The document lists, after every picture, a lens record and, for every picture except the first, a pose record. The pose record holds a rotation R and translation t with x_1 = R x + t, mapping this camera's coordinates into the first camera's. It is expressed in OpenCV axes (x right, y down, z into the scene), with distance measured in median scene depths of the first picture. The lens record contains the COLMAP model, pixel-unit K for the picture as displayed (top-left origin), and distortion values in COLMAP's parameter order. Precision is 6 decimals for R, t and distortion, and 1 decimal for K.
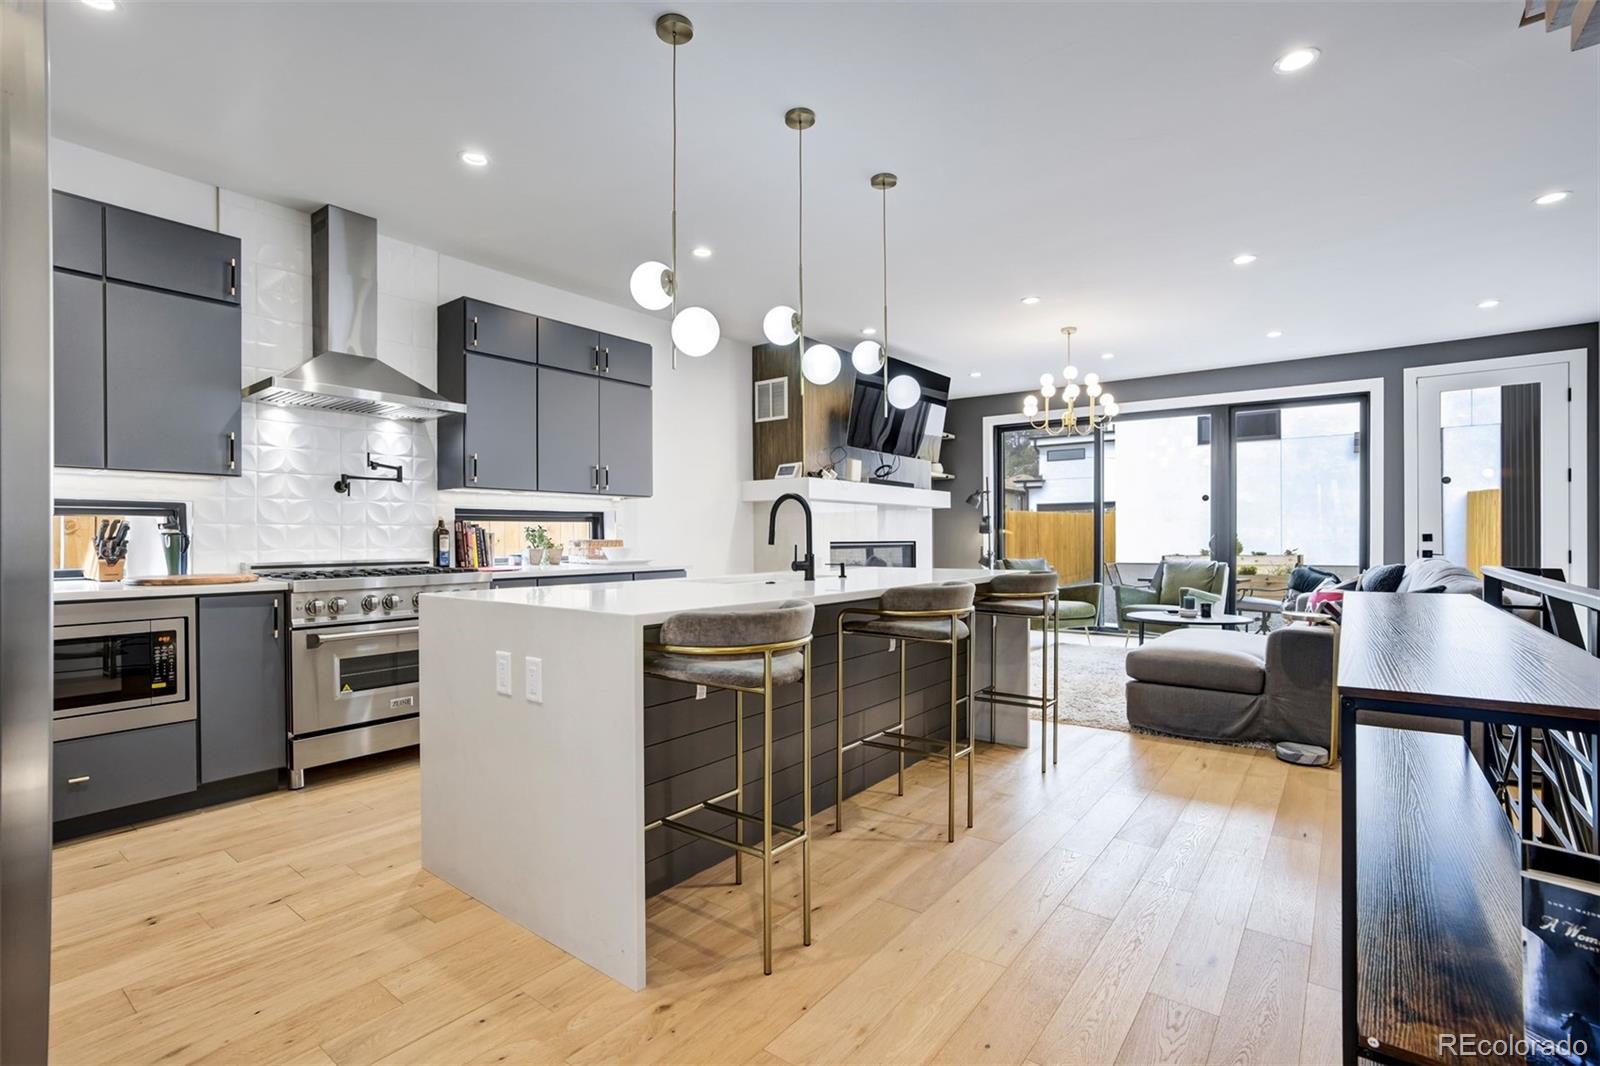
lens RADIAL K [[741.6, 0, 793.3], [0, 741.6, 538.3], [0, 0, 1]] dist [-0.051327, 0.024389]
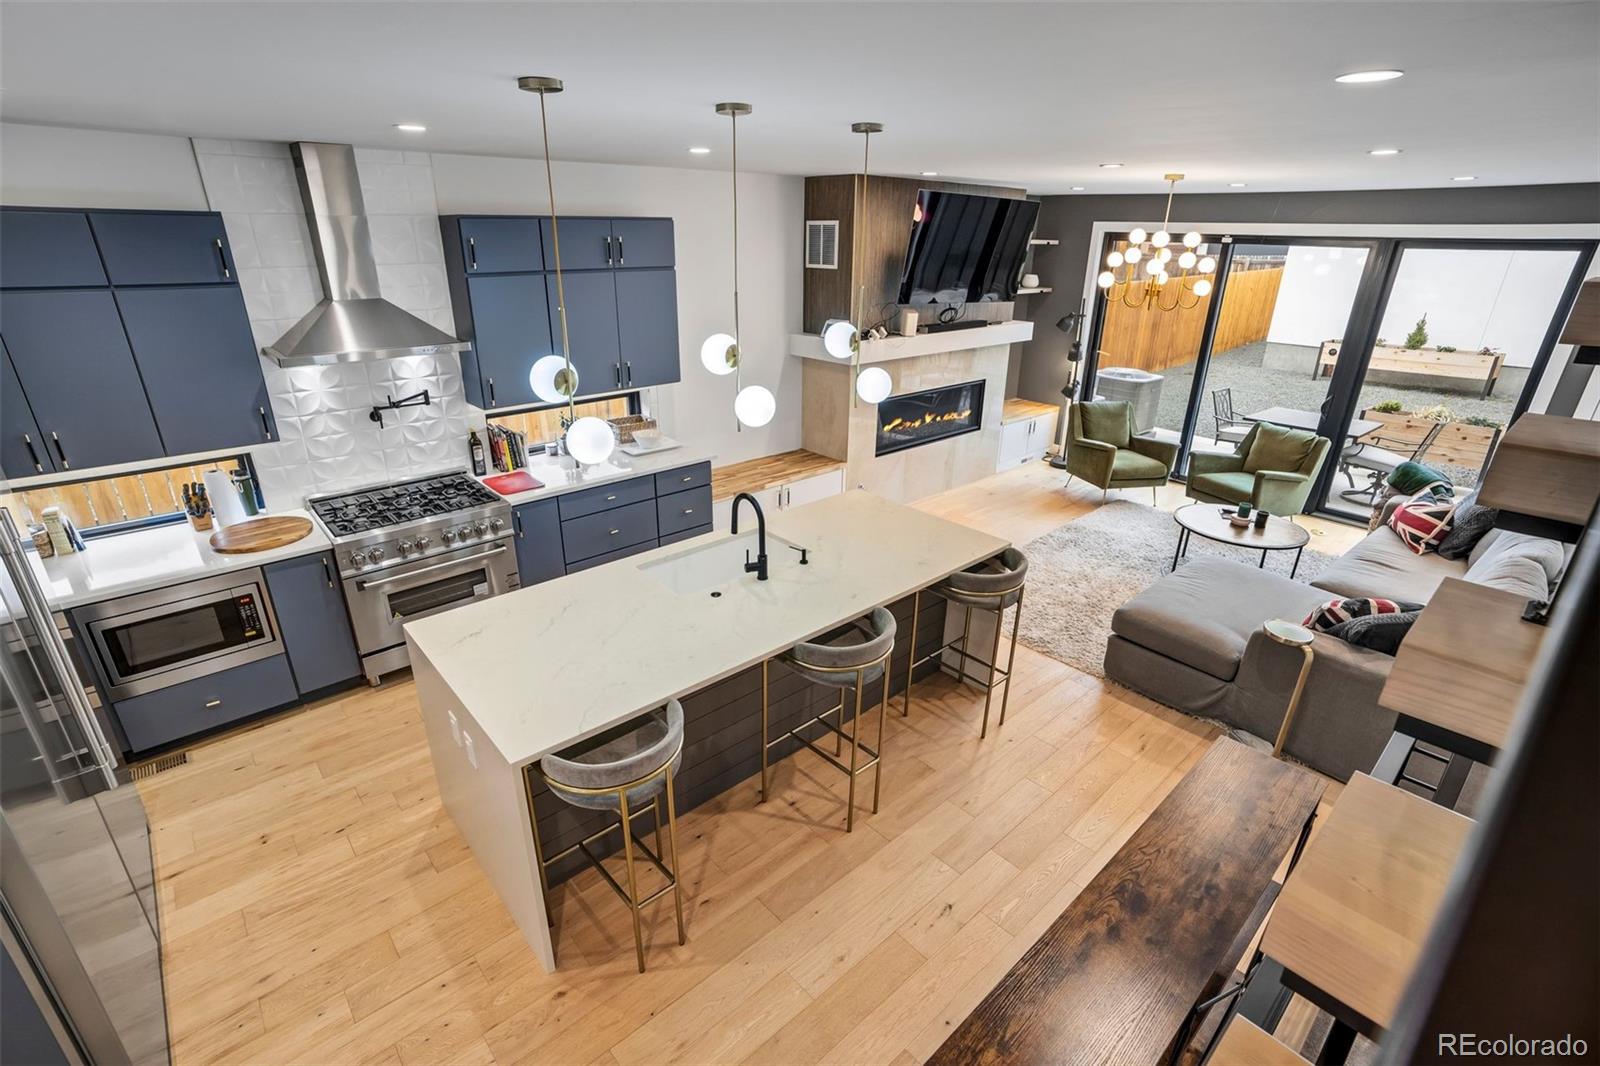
lens RADIAL K [[741.6, 0, 793.3], [0, 741.6, 538.3], [0, 0, 1]] dist [-0.051327, 0.024389]
pose [[0.982511, 0.085006, -0.165669, 0.208420], [-0.014978, 0.922911, 0.384722, -0.357806], [0.185602, -0.375512, 0.908044, 0.054469]]
